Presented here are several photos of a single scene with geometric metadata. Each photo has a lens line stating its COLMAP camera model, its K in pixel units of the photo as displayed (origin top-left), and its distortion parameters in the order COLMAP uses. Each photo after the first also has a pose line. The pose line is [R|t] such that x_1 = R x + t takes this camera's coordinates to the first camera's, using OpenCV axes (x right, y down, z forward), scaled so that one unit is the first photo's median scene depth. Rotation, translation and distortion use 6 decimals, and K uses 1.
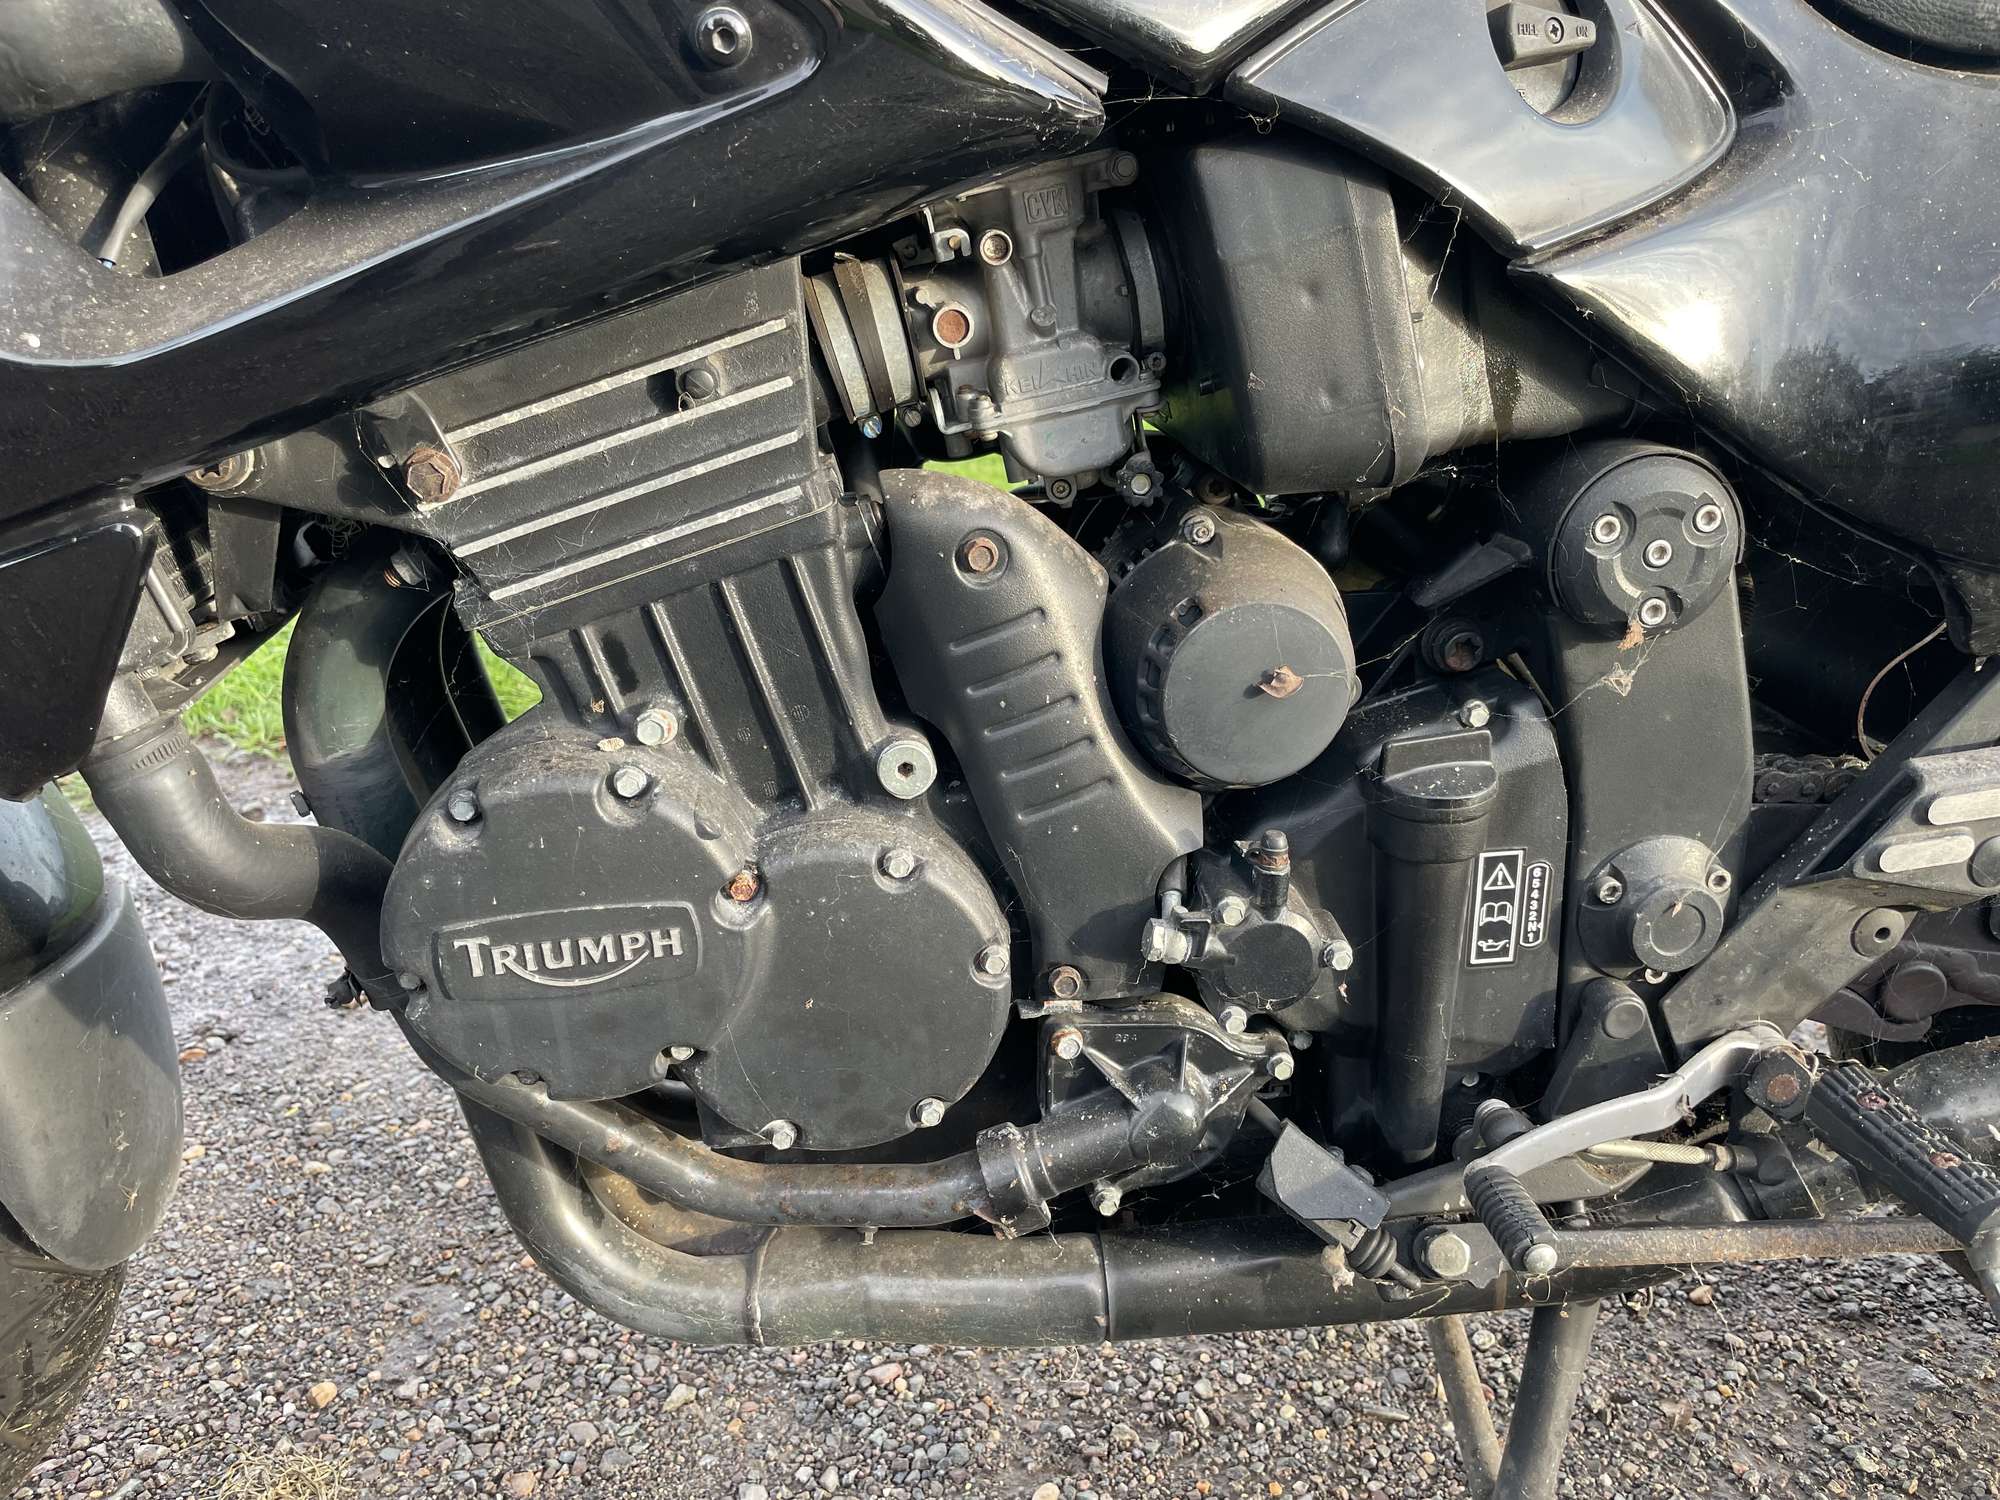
lens RADIAL K [[1536.3, 0, 997.9], [0, 1536.3, 737.4], [0, 0, 1]] dist [0.073274, -0.114404]
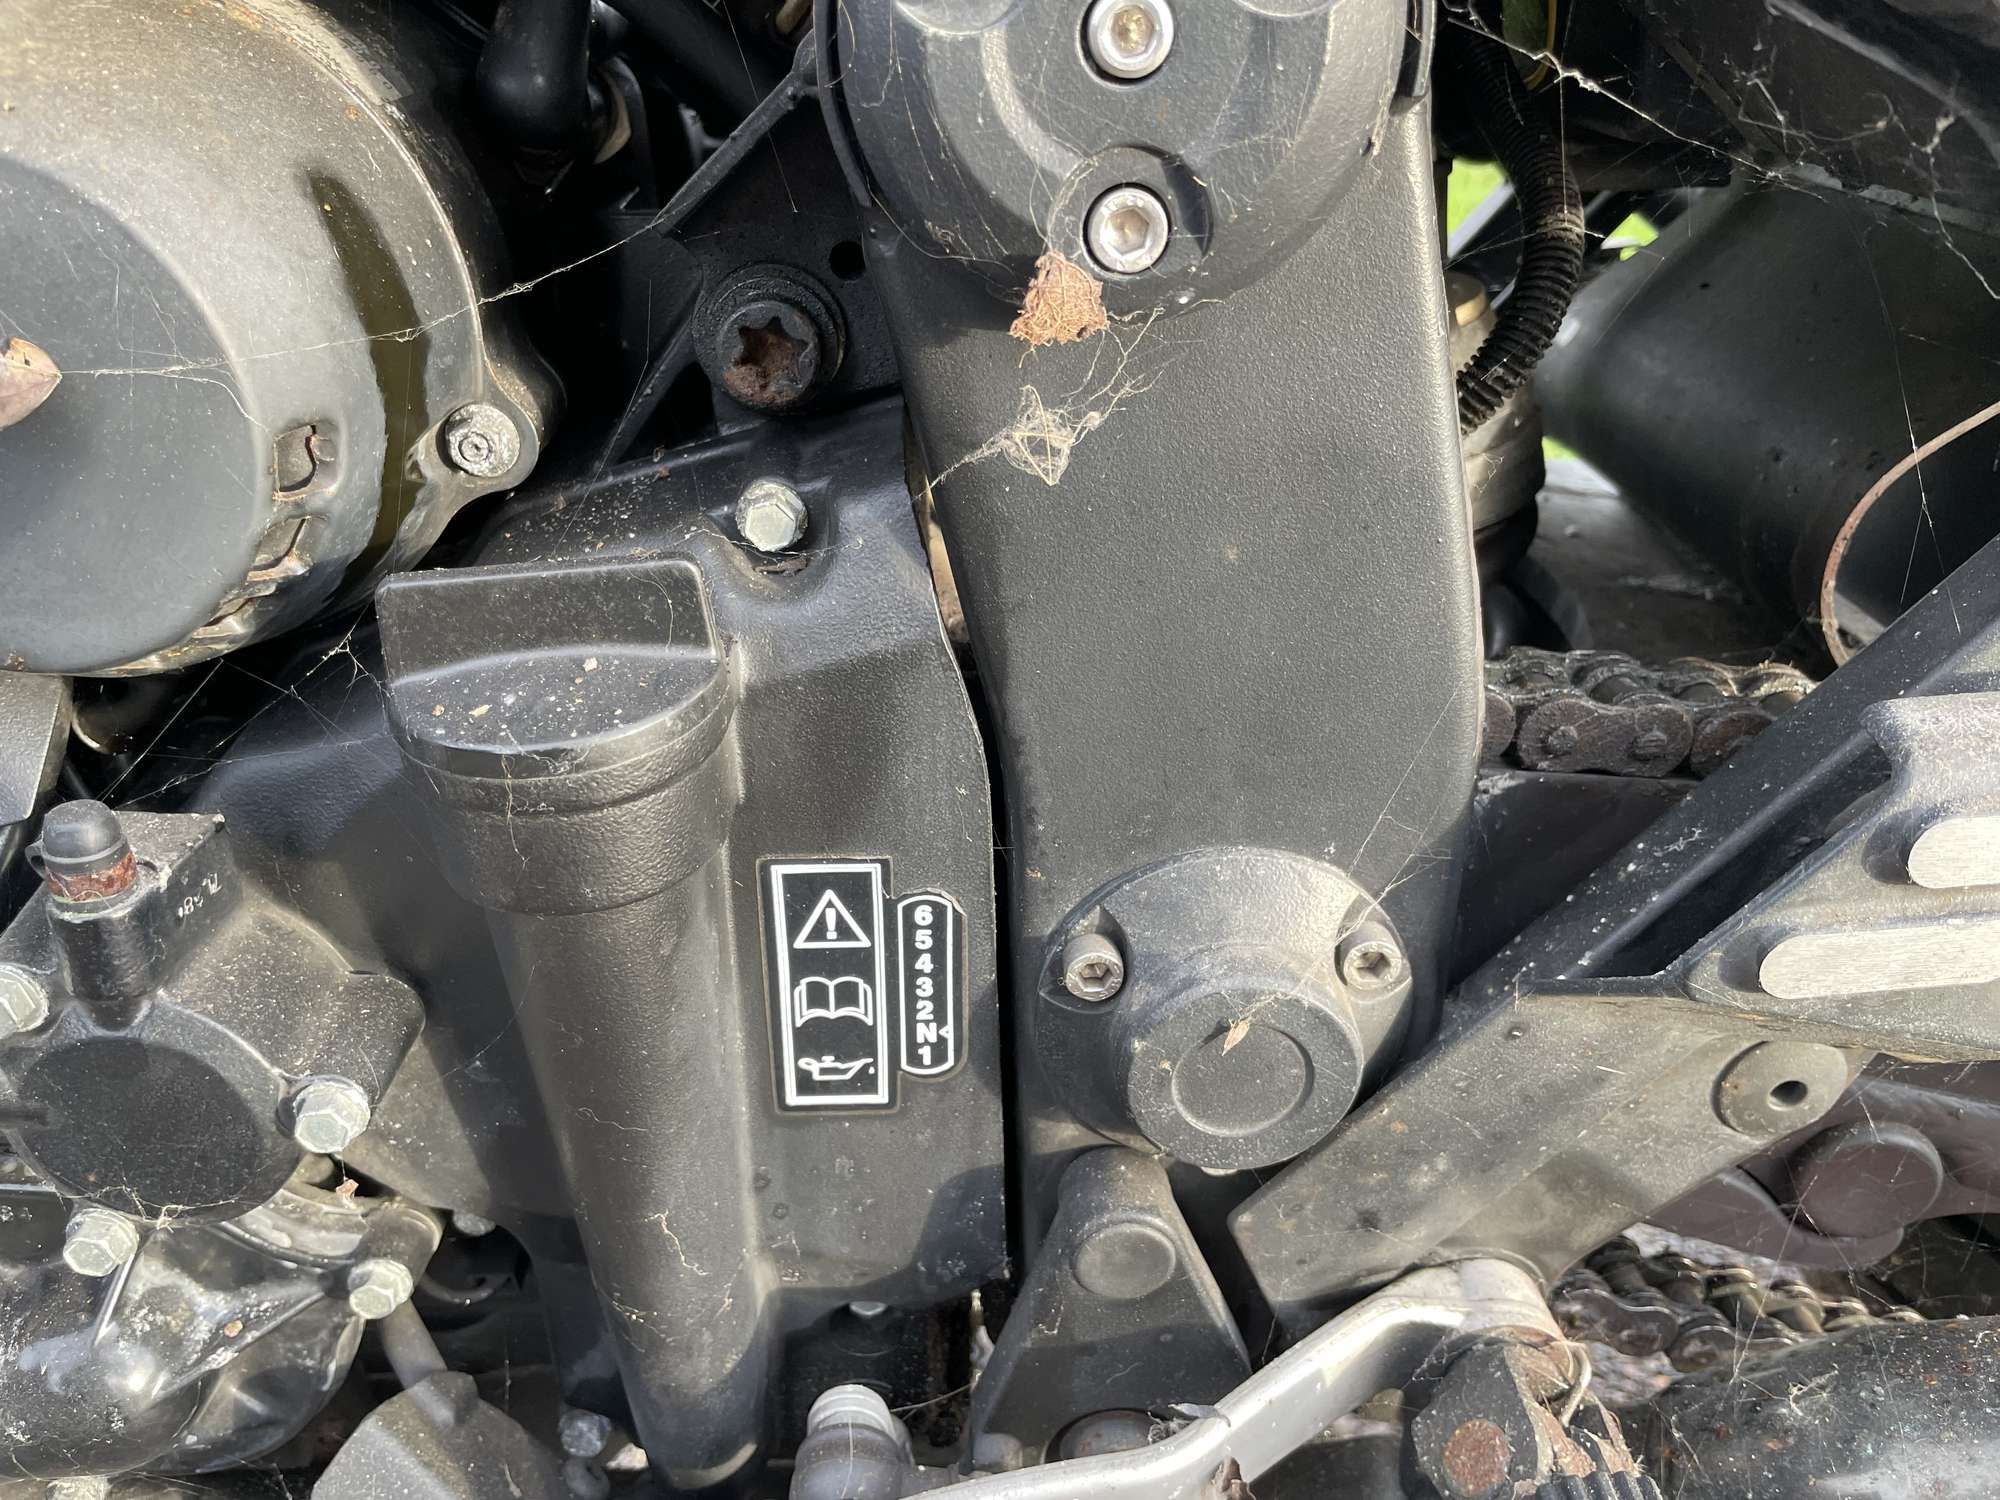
lens RADIAL K [[1543.3, 0, 1000.0], [0, 1543.3, 750.0], [0, 0, 1]] dist [0.077984, -0.125575]
pose [[0.996216, 0.065001, -0.057696, 0.399204], [-0.056390, 0.988538, 0.140044, -0.015076], [0.066138, -0.136261, 0.988463, 0.617003]]
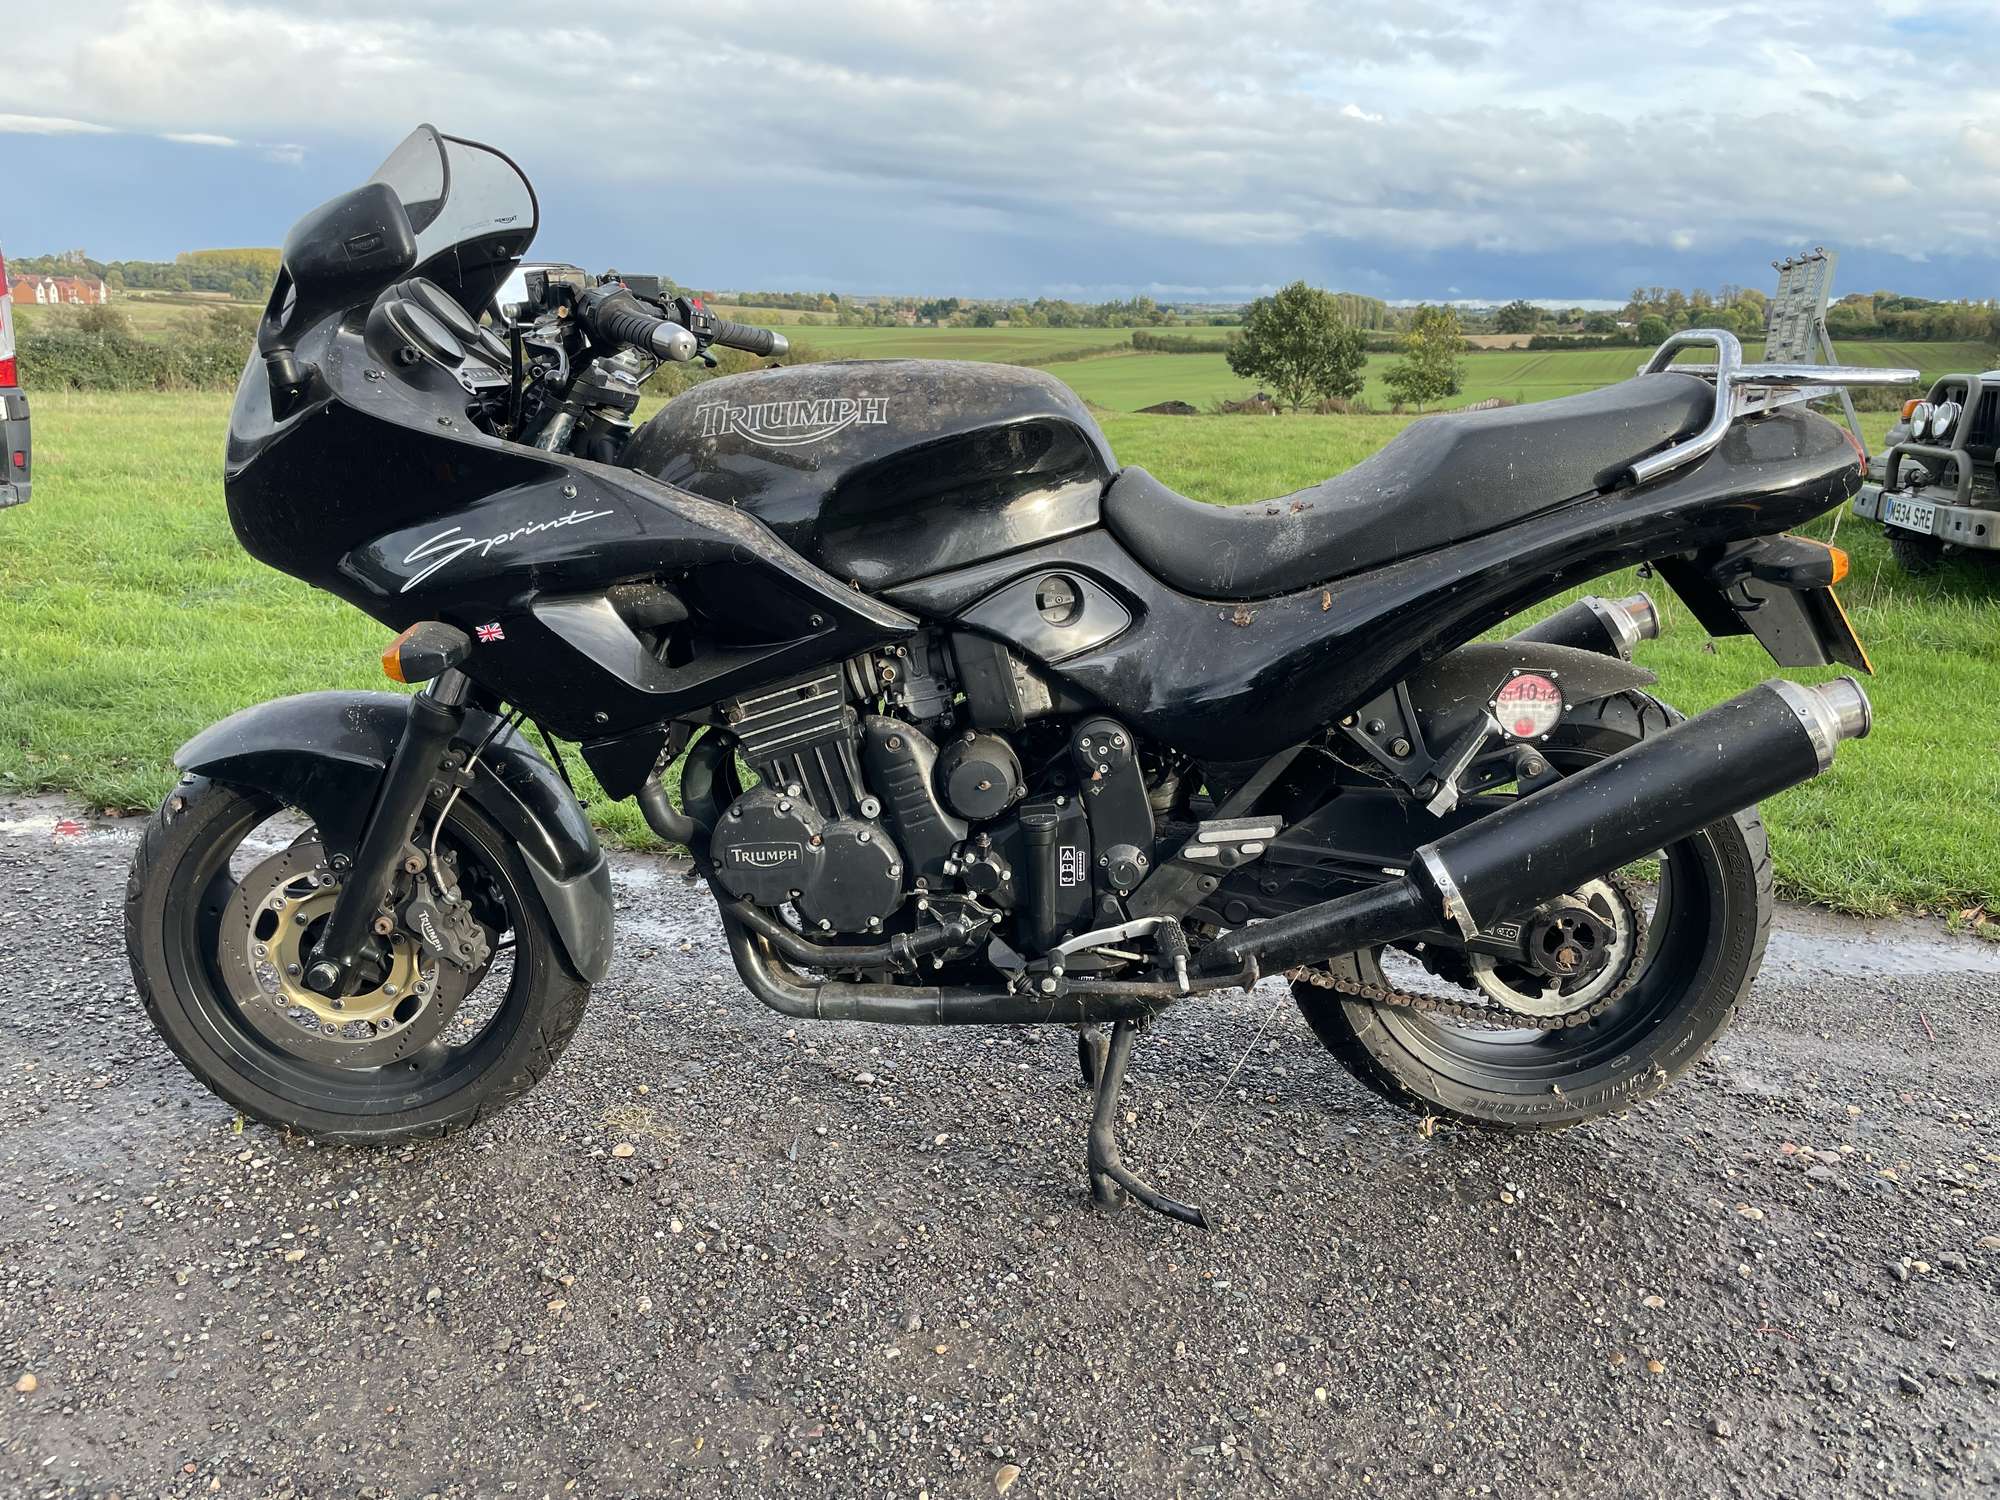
lens RADIAL K [[1536.3, 0, 997.9], [0, 1536.3, 737.4], [0, 0, 1]] dist [0.073274, -0.114404]
pose [[0.992125, 0.037625, -0.119471, 0.550001], [-0.049485, 0.993964, -0.097909, 0.164988], [0.115066, 0.103050, 0.987998, -2.026047]]
